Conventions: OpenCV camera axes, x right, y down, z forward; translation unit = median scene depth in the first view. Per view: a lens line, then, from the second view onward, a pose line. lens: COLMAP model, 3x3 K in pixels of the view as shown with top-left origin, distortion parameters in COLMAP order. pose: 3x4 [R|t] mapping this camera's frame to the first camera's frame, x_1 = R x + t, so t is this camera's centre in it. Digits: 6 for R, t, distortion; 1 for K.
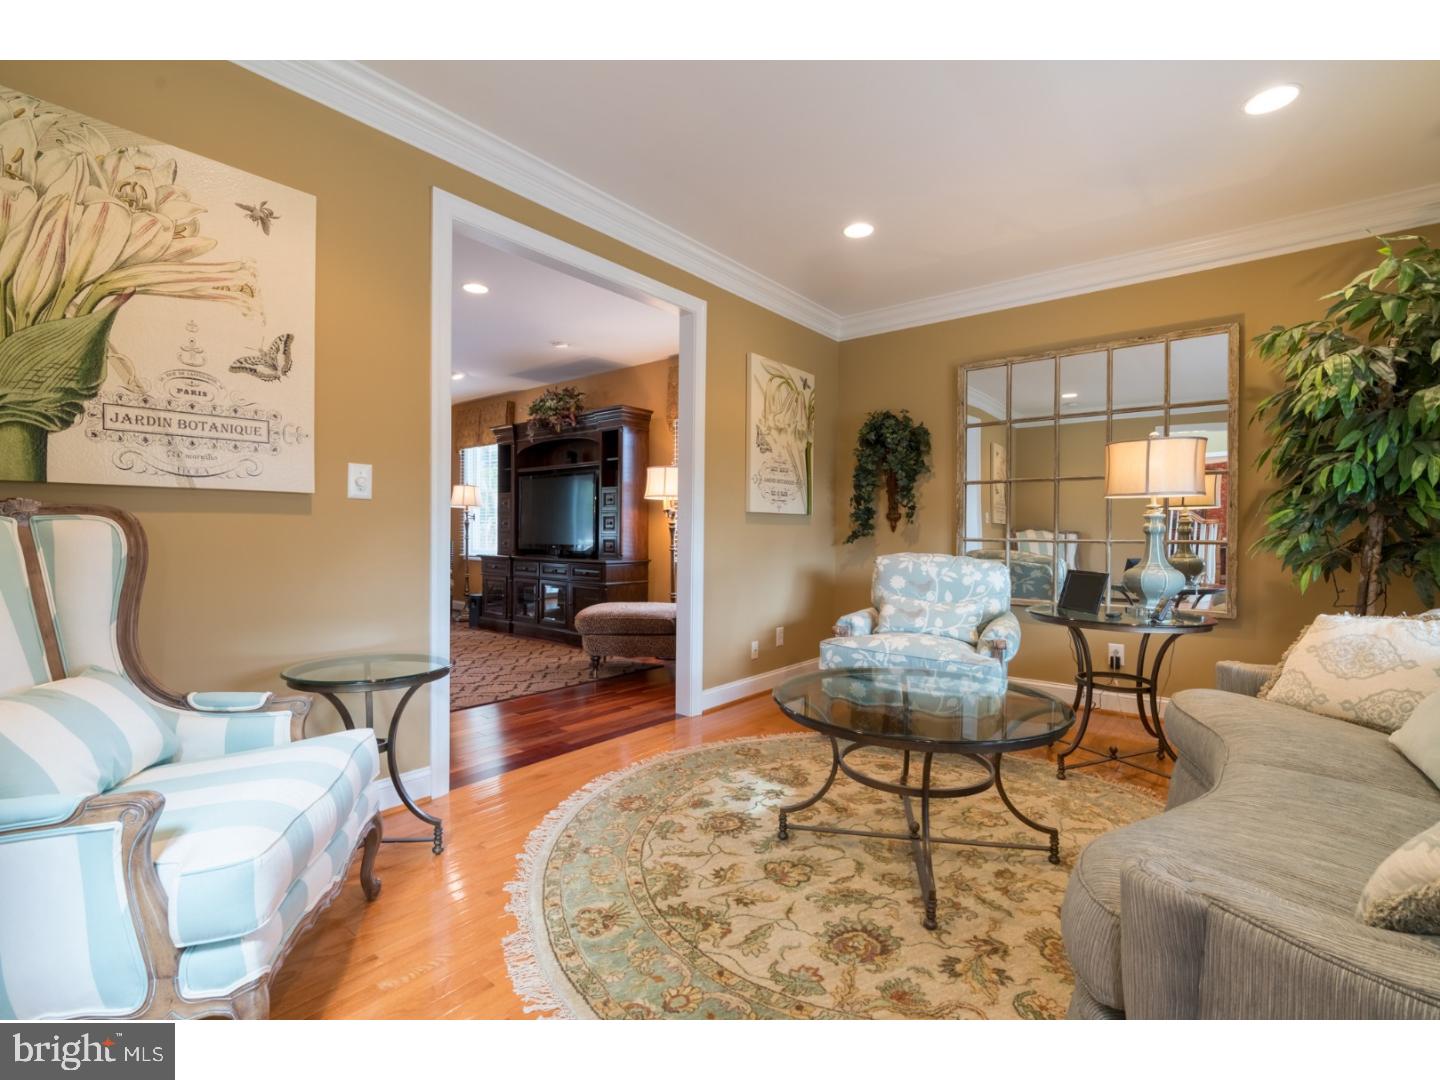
lens RADIAL K [[660.7, 0, 724.3], [0, 660.7, 534.9], [0, 0, 1]] dist [-0.001346, 0.000610]
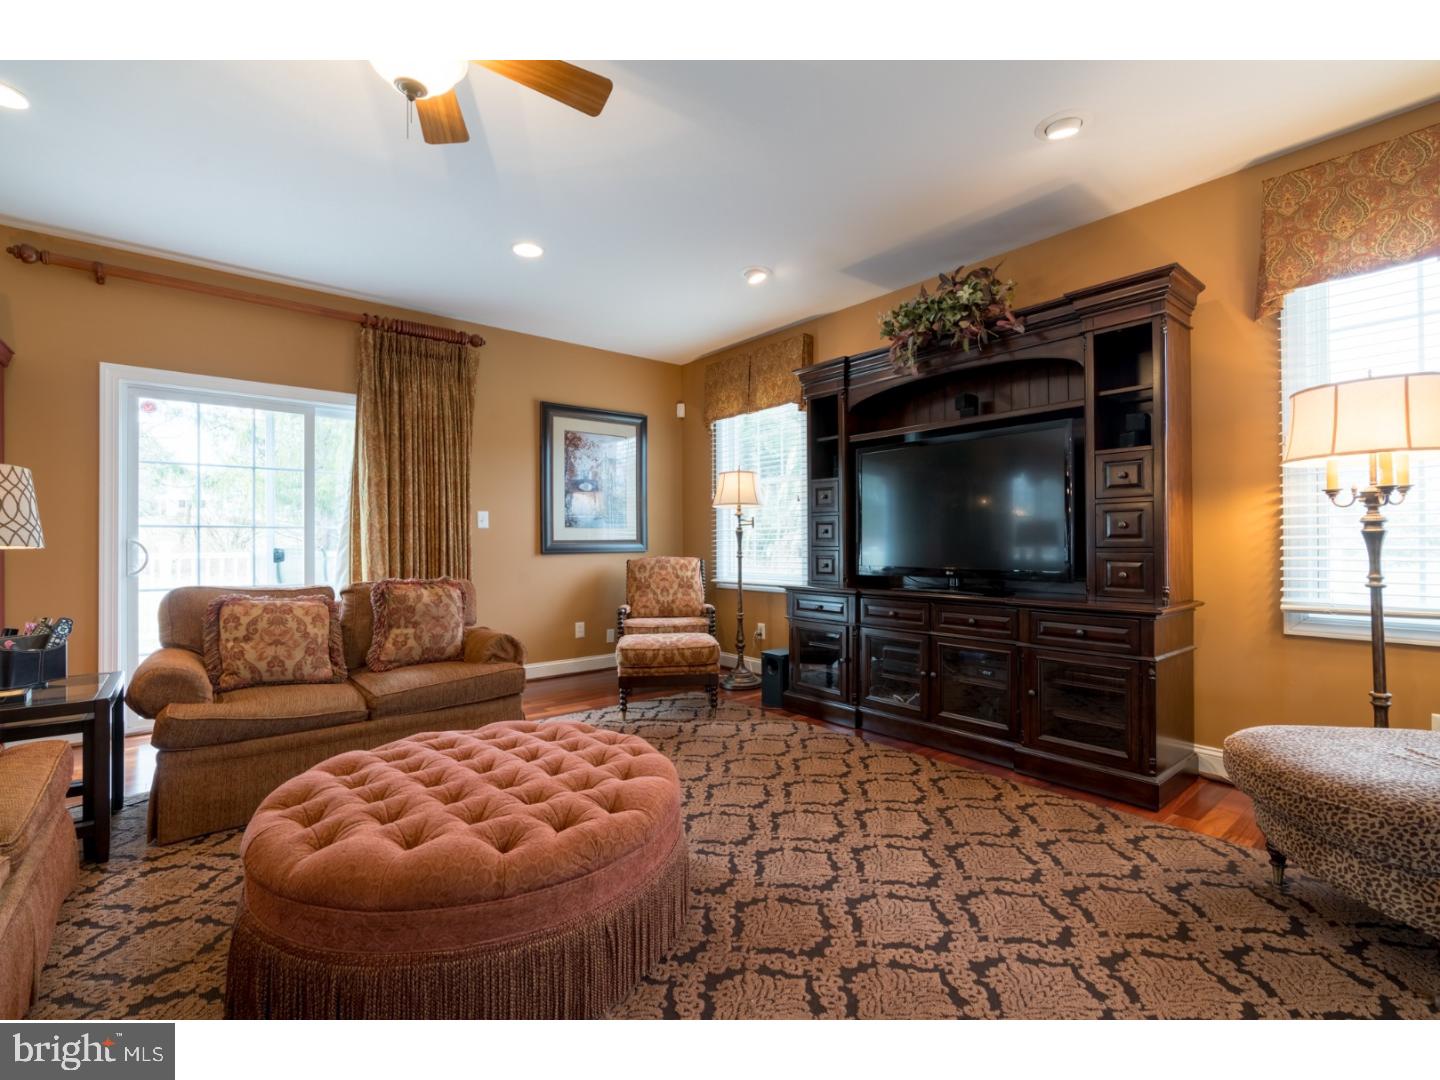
lens RADIAL K [[660.7, 0, 724.3], [0, 660.7, 534.9], [0, 0, 1]] dist [-0.001346, 0.000610]
pose [[0.982310, -0.013856, -0.186748, -0.313365], [0.011095, 0.999813, -0.015819, -0.005733], [0.186933, 0.013468, 0.982280, 0.414279]]
